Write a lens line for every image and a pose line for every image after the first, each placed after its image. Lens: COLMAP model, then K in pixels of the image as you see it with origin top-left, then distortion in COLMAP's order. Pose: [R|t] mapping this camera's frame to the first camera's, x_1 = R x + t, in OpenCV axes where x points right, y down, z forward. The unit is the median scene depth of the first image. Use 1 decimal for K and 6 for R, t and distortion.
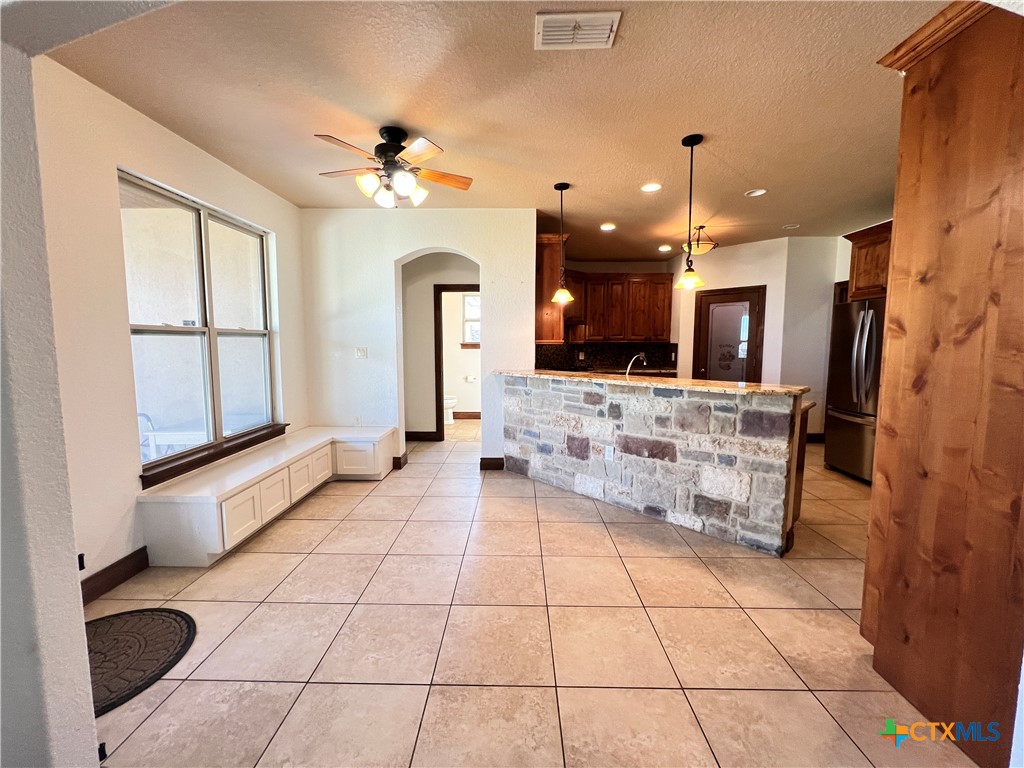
lens RADIAL K [[410.5, 0, 513.5], [0, 410.5, 379.0], [0, 0, 1]] dist [-0.003746, 0.000610]
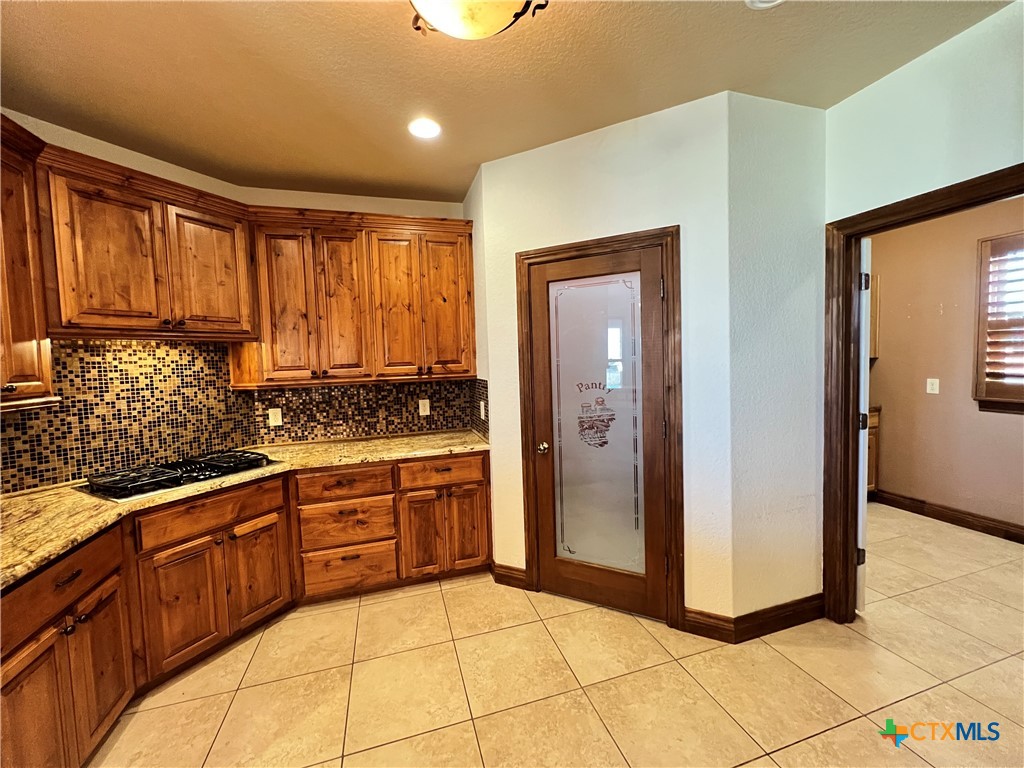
lens RADIAL K [[409.8, 0, 509.8], [0, 409.8, 380.0], [0, 0, 1]] dist [-0.001589, 0.000346]
pose [[0.953099, -0.050045, 0.298493, 0.310341], [0.062115, 0.997585, -0.031079, -0.075967], [-0.296217, 0.048162, 0.953906, 0.618364]]
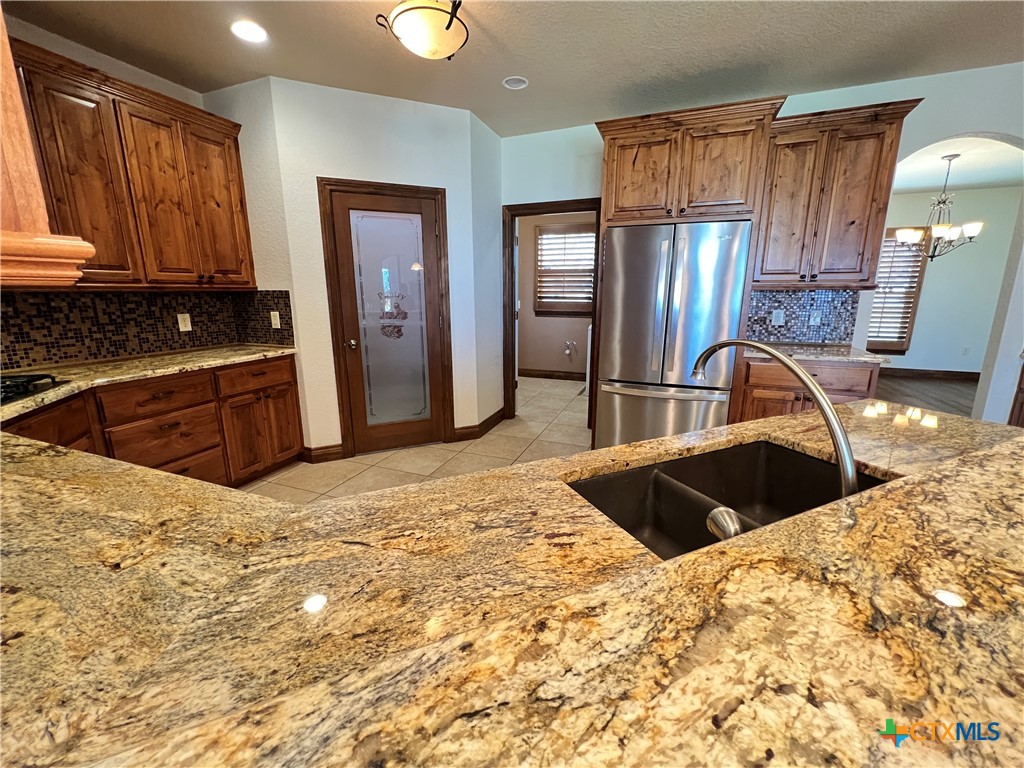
lens RADIAL K [[410.5, 0, 511.0], [0, 410.5, 379.6], [0, 0, 1]] dist [-0.003746, 0.000610]
pose [[0.356216, -0.199735, 0.912807, 0.048551], [0.086982, 0.979733, 0.180436, -0.051937], [-0.930346, 0.015124, 0.366370, 0.623802]]
